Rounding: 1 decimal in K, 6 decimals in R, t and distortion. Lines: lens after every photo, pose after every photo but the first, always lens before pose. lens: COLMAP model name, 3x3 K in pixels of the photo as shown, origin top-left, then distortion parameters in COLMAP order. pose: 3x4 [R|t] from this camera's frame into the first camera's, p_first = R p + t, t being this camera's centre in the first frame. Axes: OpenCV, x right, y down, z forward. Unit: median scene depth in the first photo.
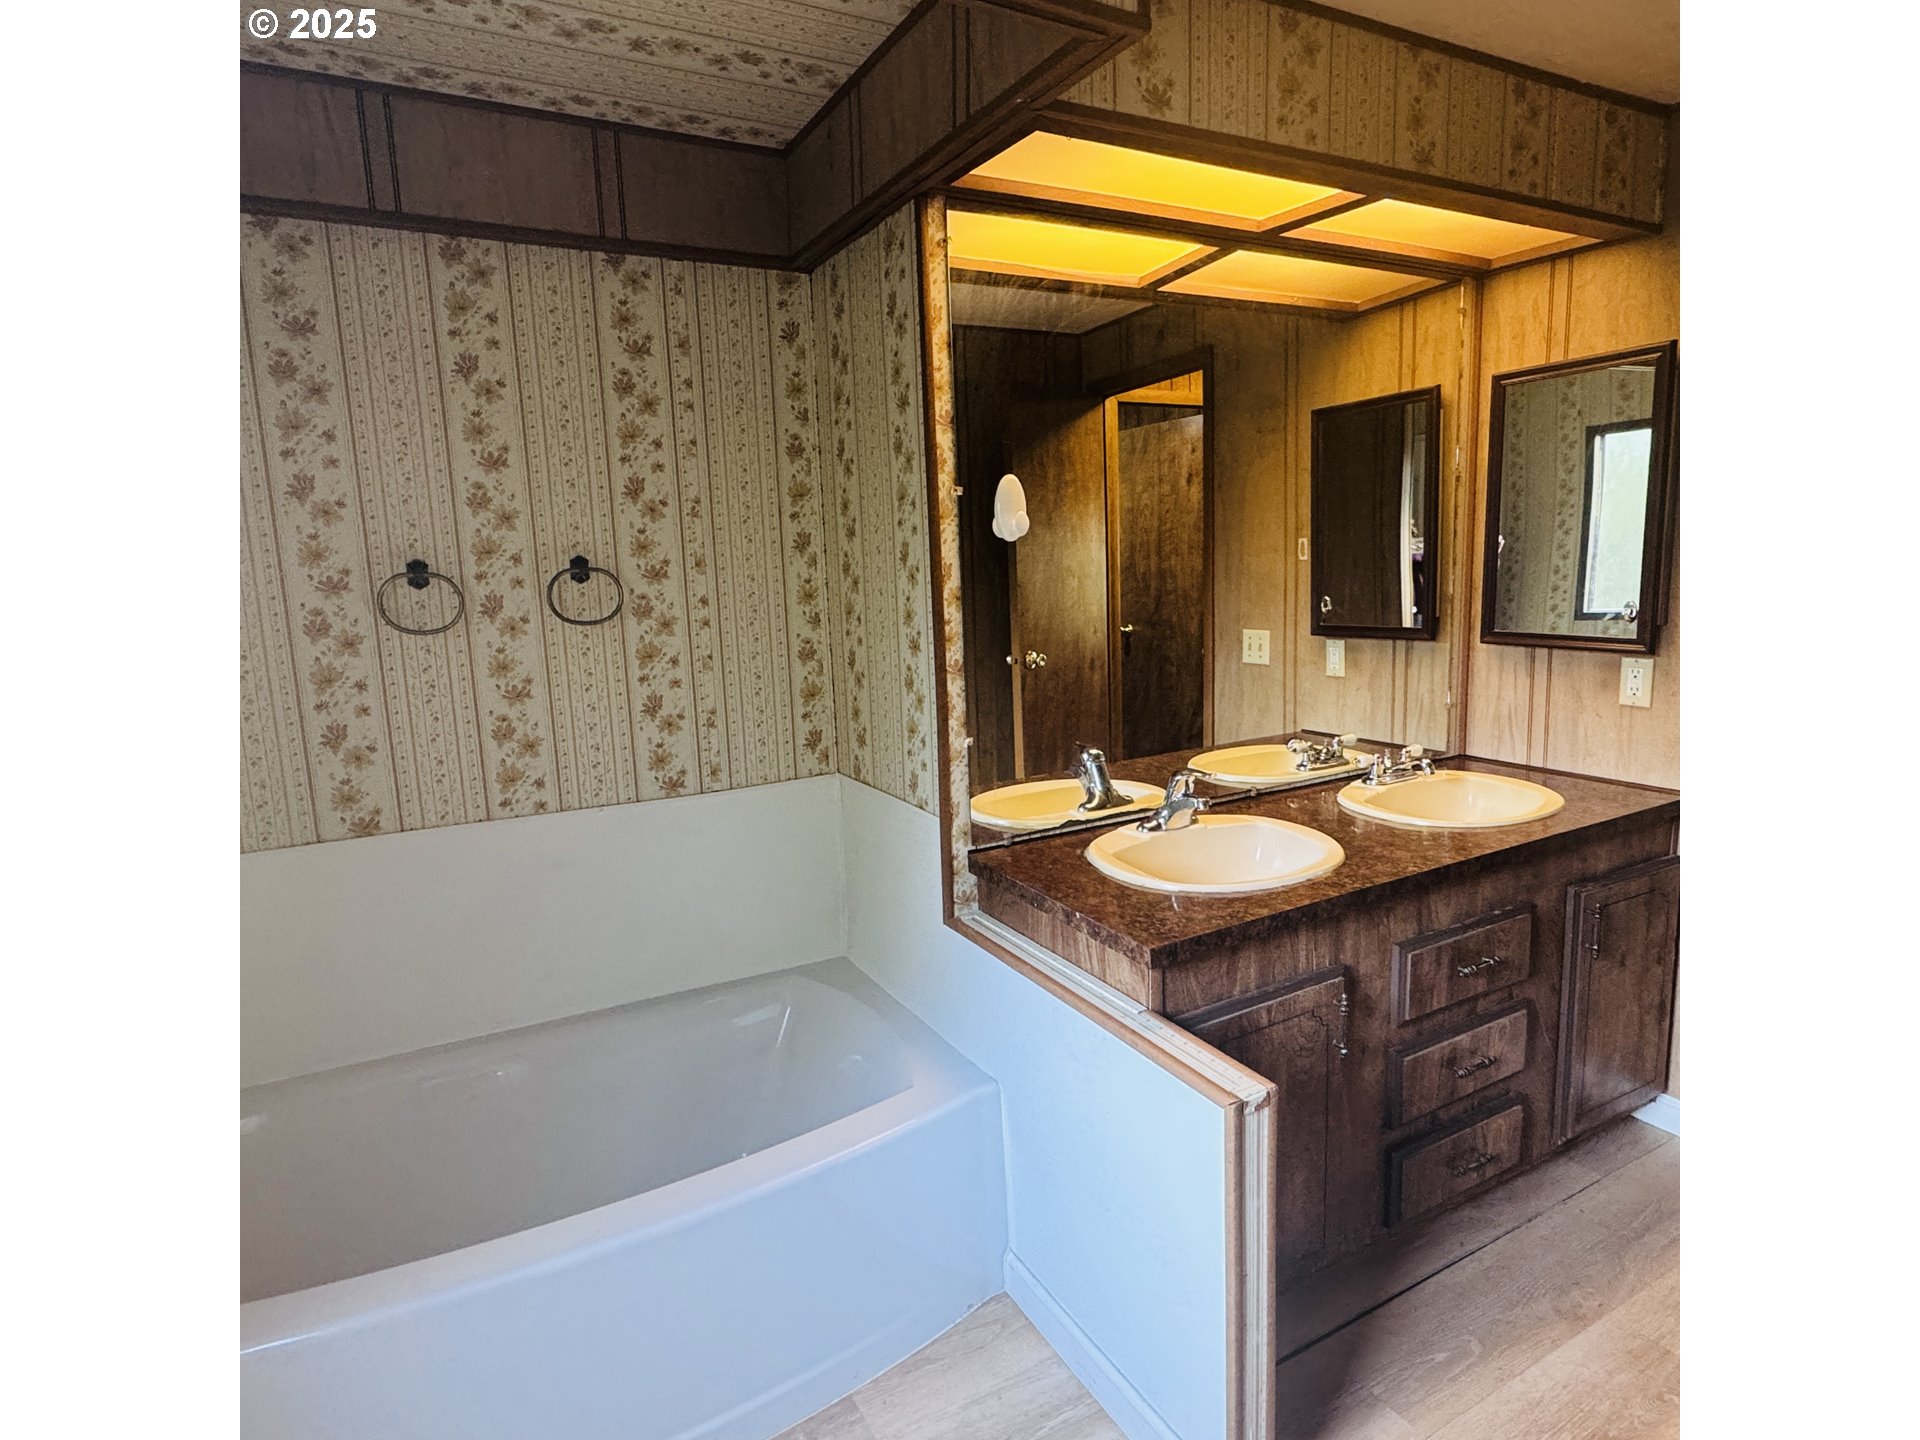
lens RADIAL K [[1015.4, 0, 952.7], [0, 1015.4, 724.0], [0, 0, 1]] dist [-0.003122, -0.001191]
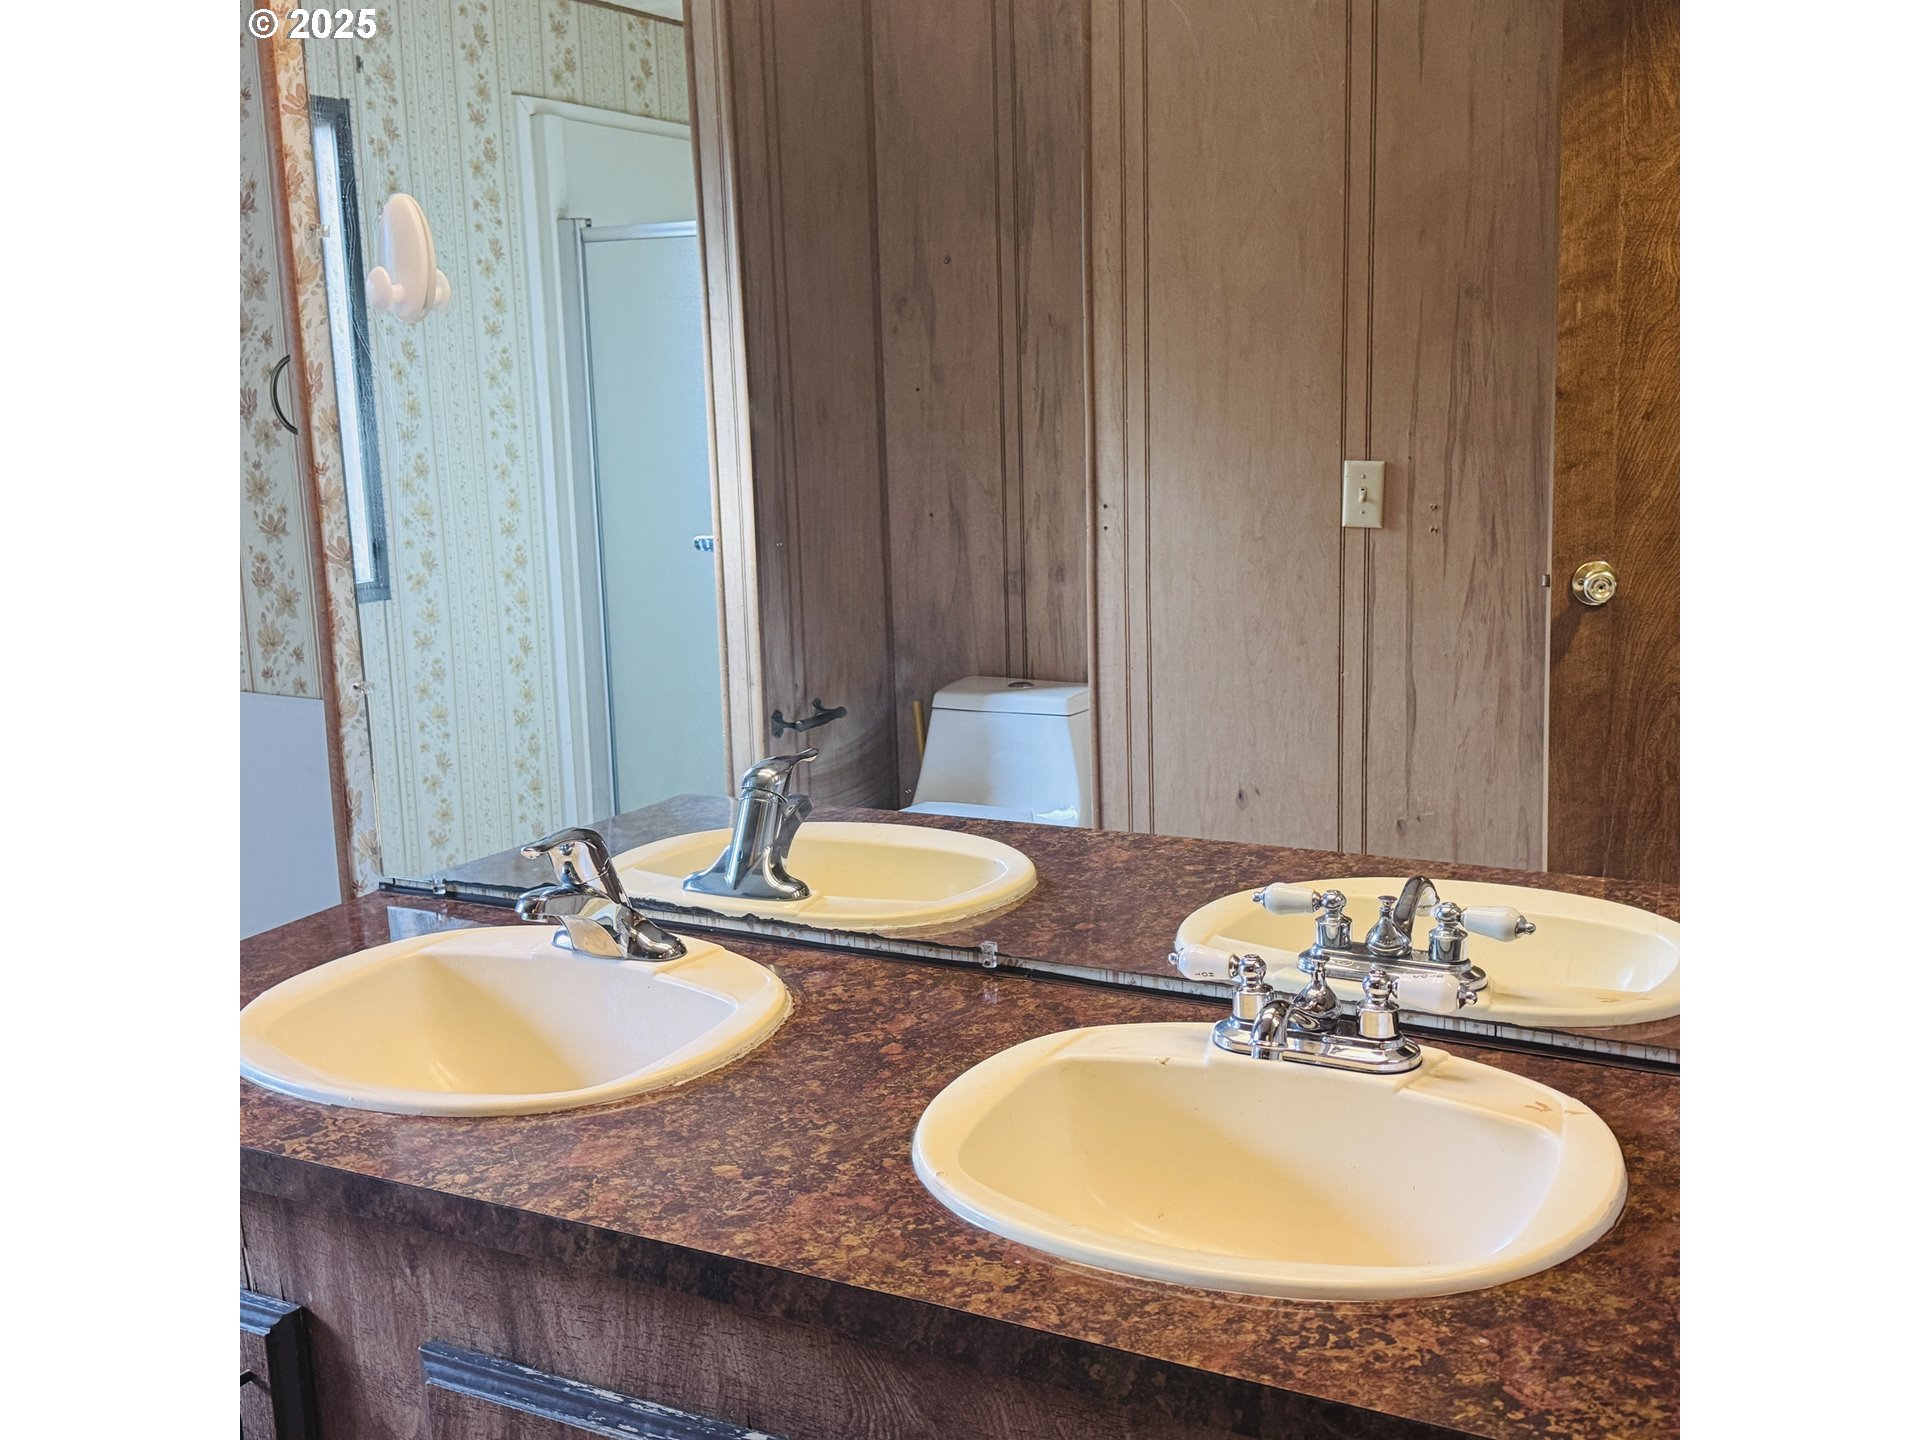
lens RADIAL K [[1890.1, 0, 961.4], [0, 1890.1, 707.7], [0, 0, 1]] dist [0.008410, 0.002824]
pose [[0.558922, 0.171549, -0.811281, 0.963830], [-0.119559, 0.984815, 0.125875, -0.131073], [0.820556, 0.026642, 0.570945, 0.630206]]
